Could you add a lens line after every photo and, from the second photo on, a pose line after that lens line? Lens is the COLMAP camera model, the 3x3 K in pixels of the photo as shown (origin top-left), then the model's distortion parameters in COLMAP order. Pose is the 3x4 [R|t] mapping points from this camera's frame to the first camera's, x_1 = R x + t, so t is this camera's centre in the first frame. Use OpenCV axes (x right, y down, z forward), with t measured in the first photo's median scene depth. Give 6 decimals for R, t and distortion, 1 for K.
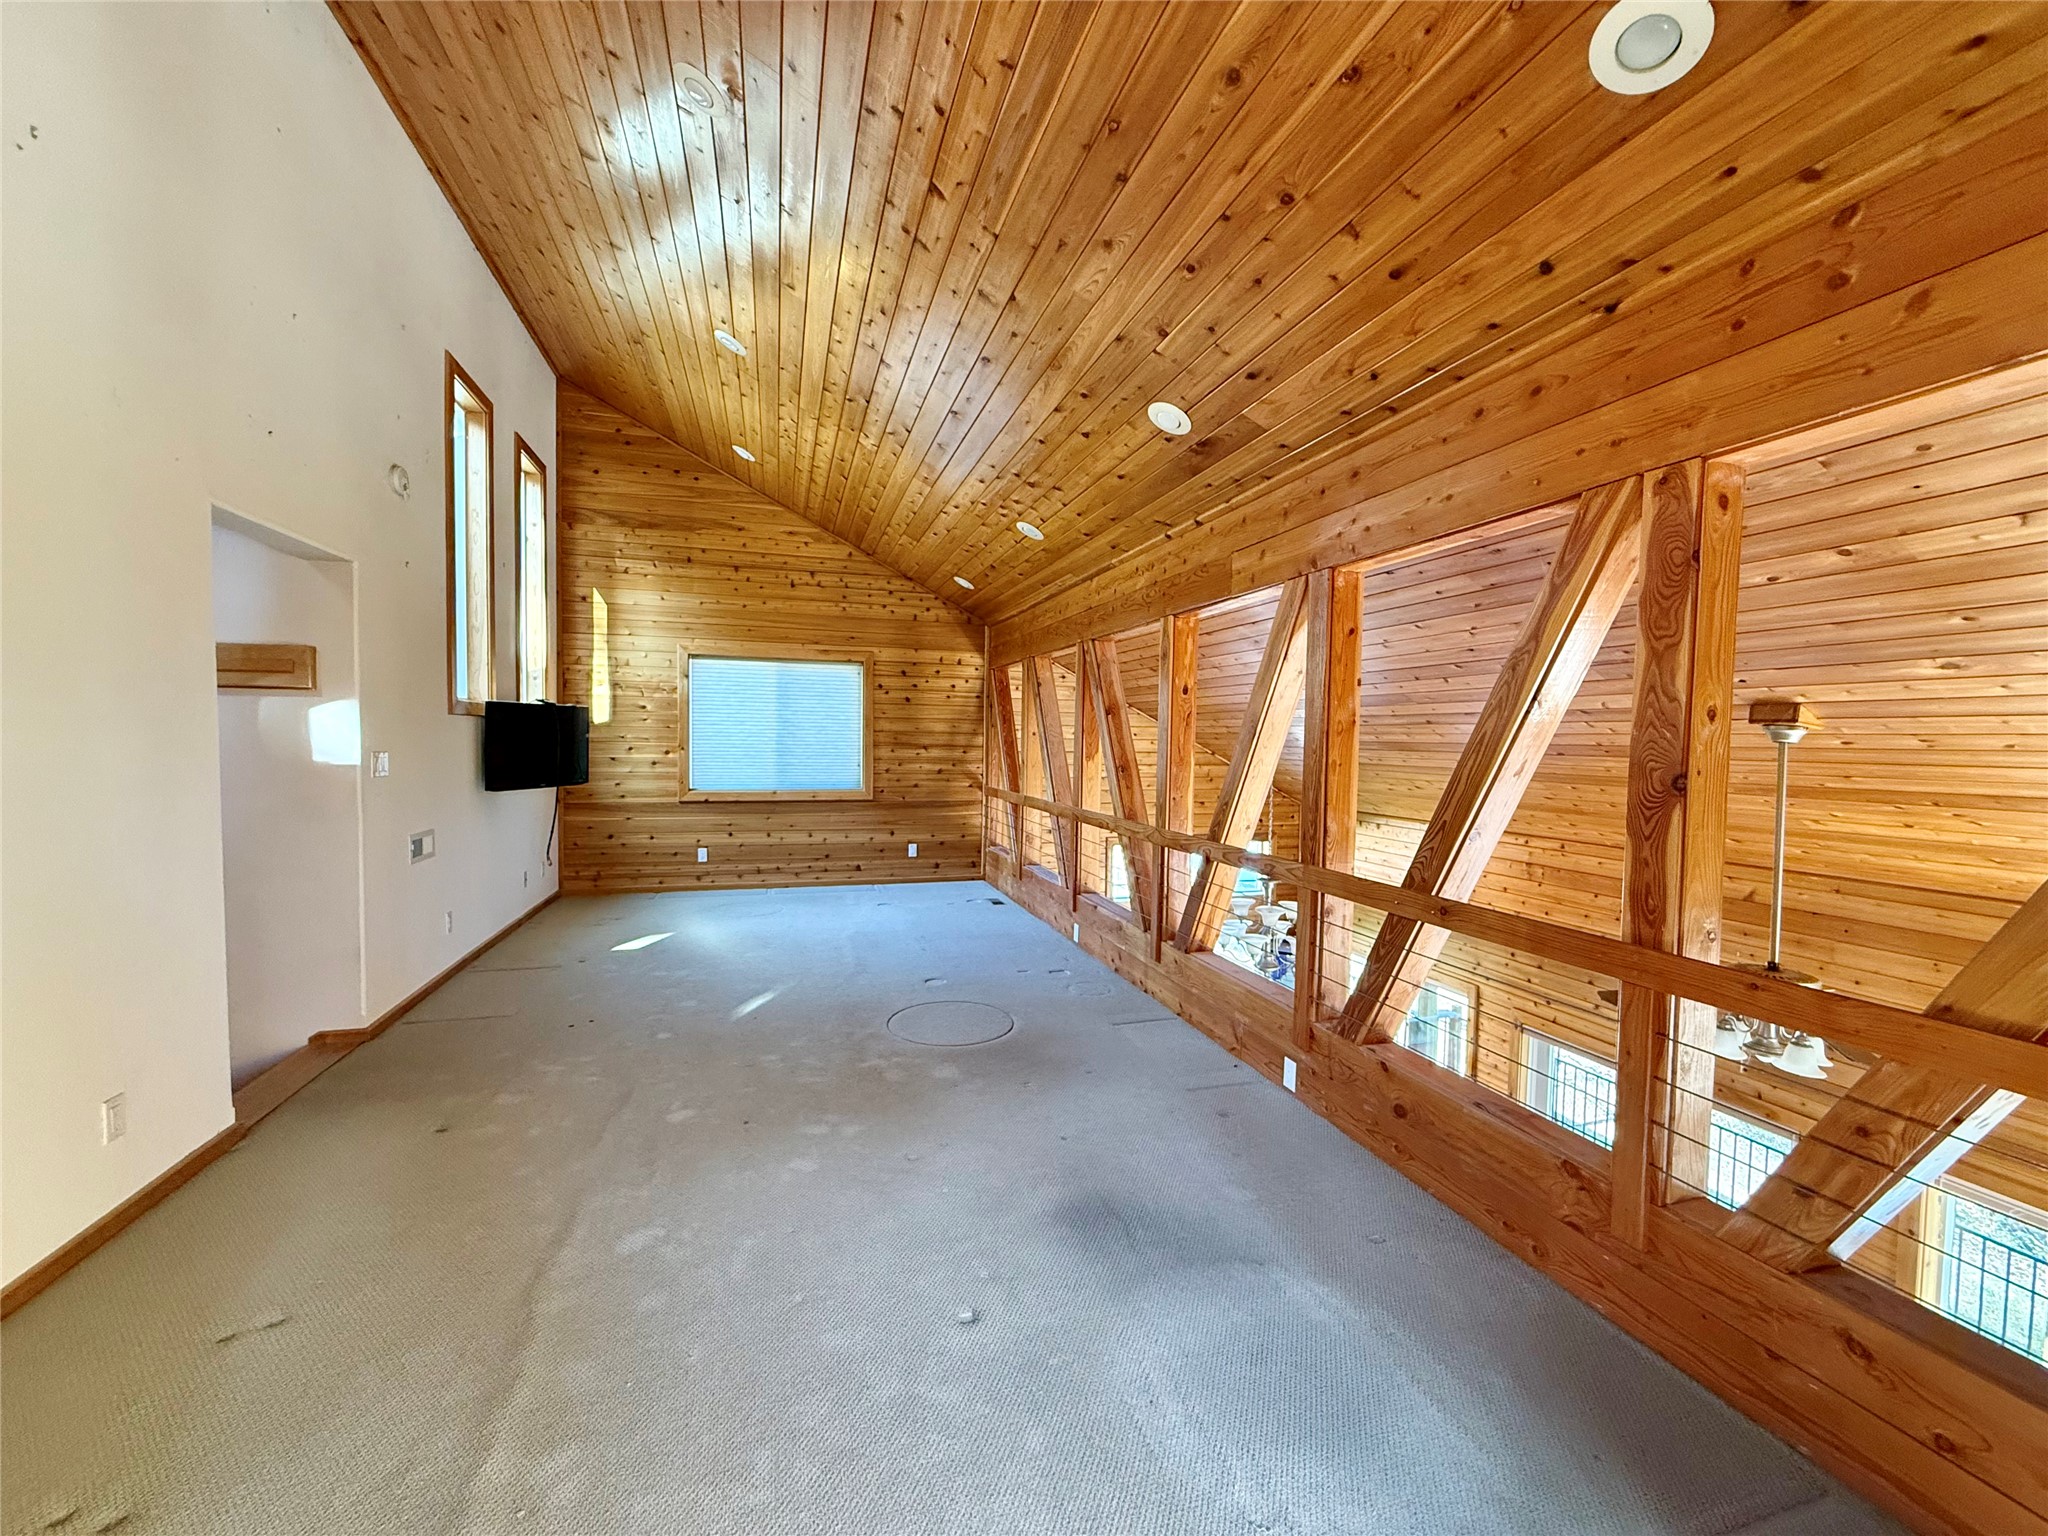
lens RADIAL K [[821.7, 0, 1027.9], [0, 821.7, 772.7], [0, 0, 1]] dist [-0.000180, -0.000080]
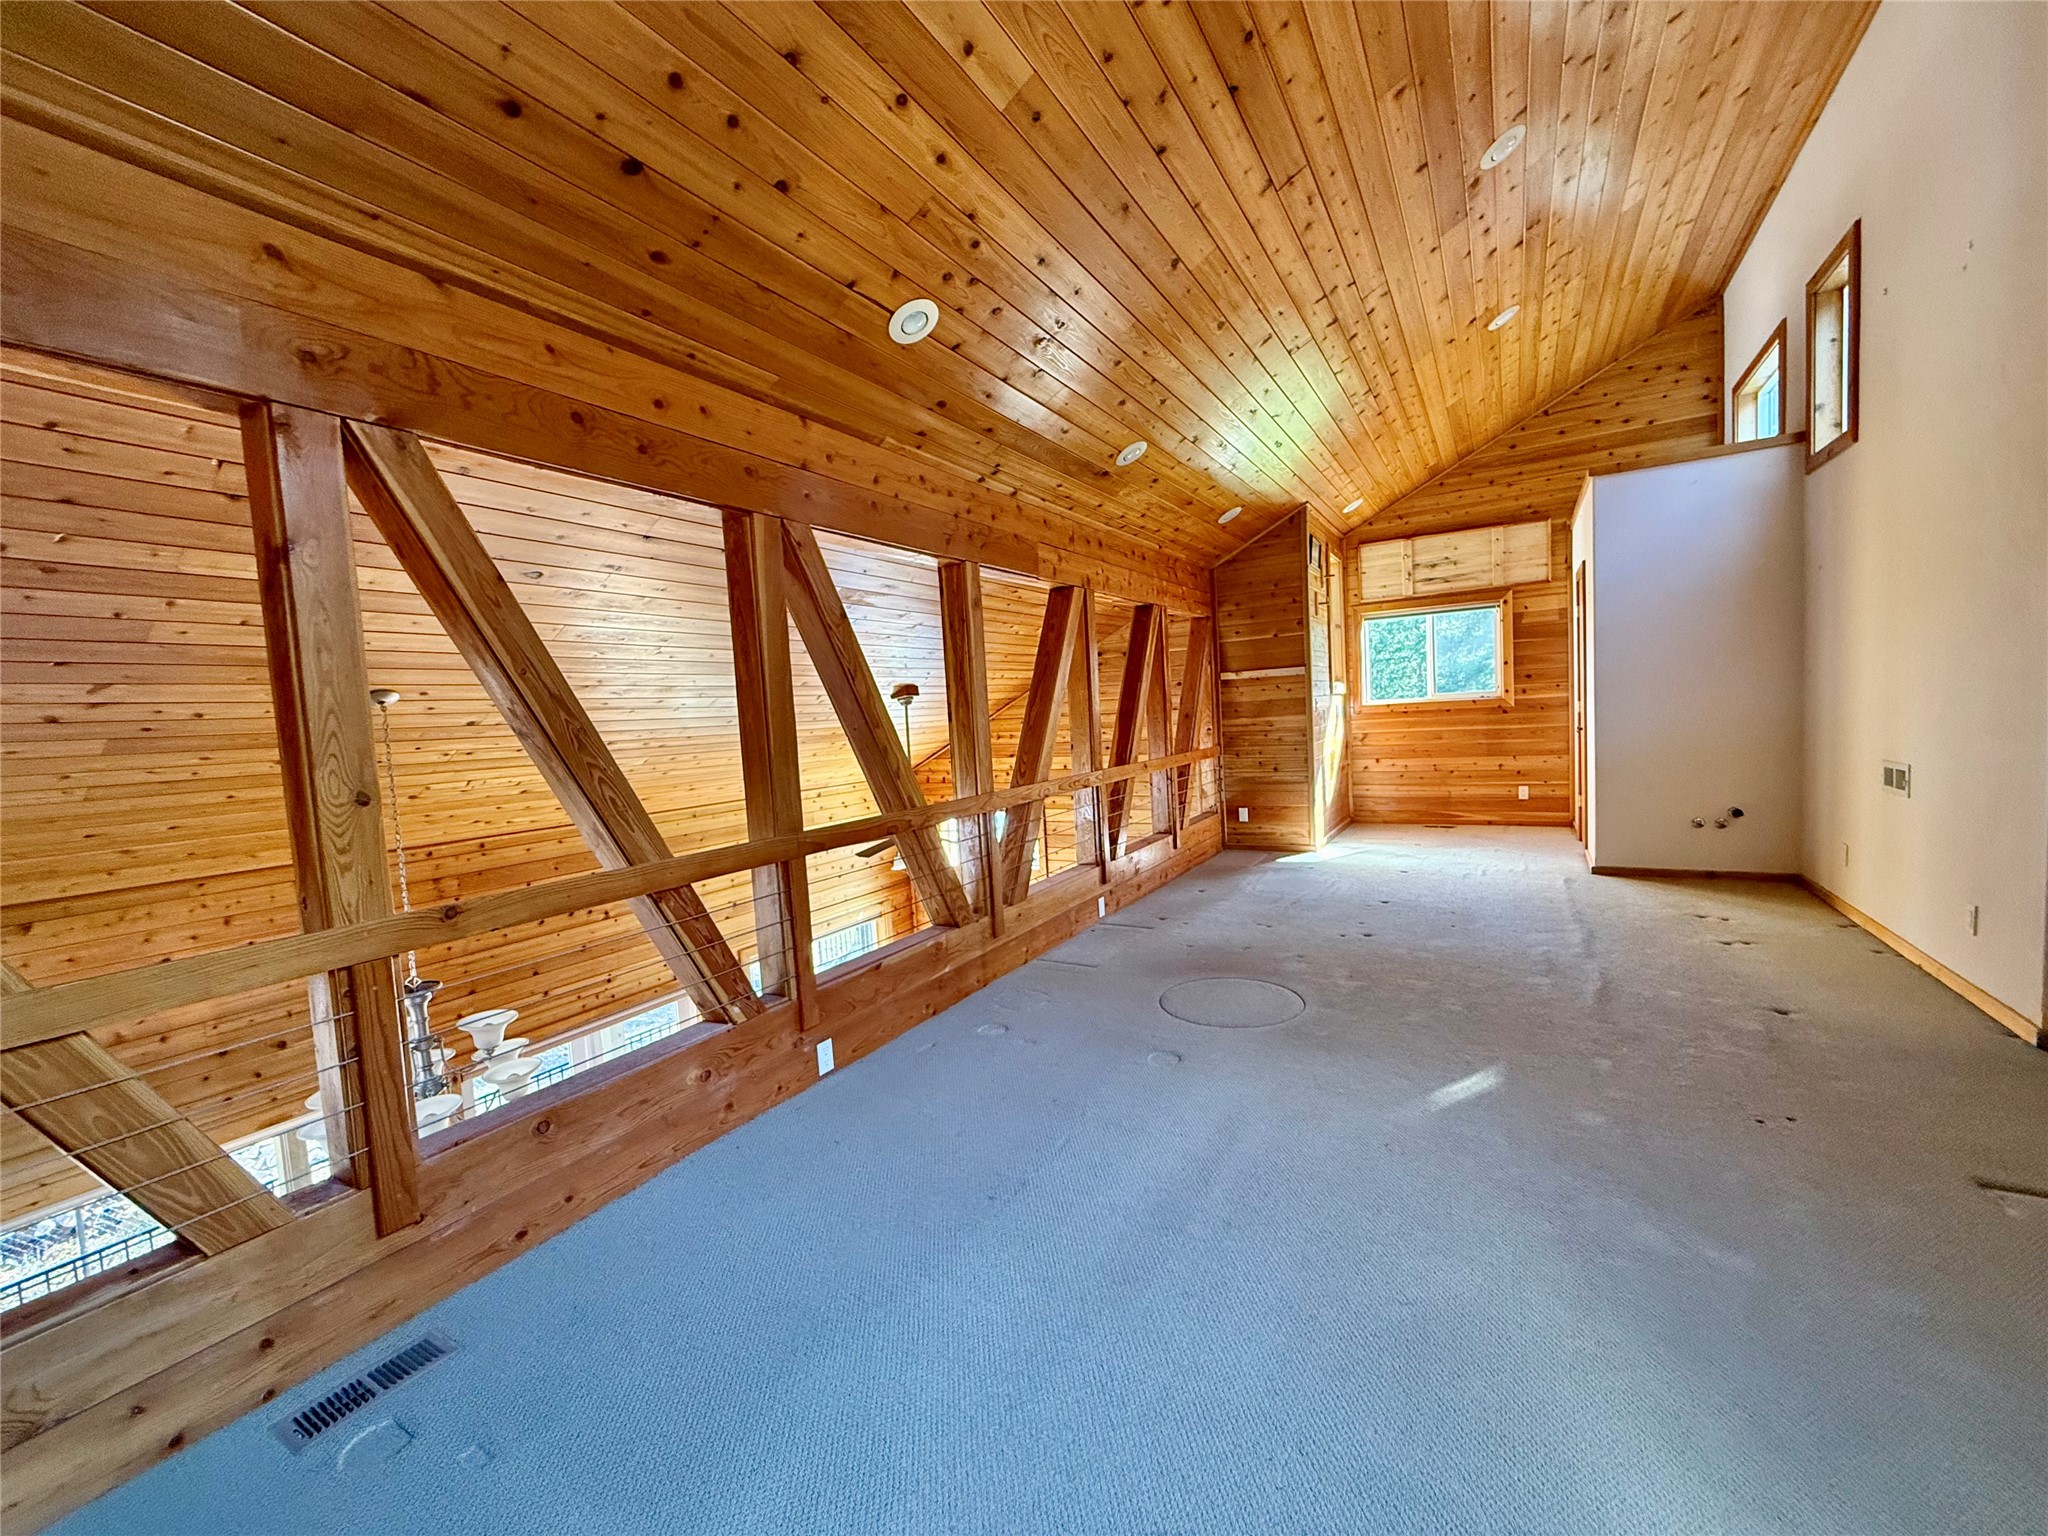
lens RADIAL K [[821.7, 0, 1027.9], [0, 821.7, 772.7], [0, 0, 1]] dist [-0.000180, -0.000080]
pose [[-0.675944, -0.022150, 0.736620, -0.642397], [0.078718, 0.991659, 0.102053, -0.052191], [-0.732736, 0.126968, -0.668563, 1.864233]]
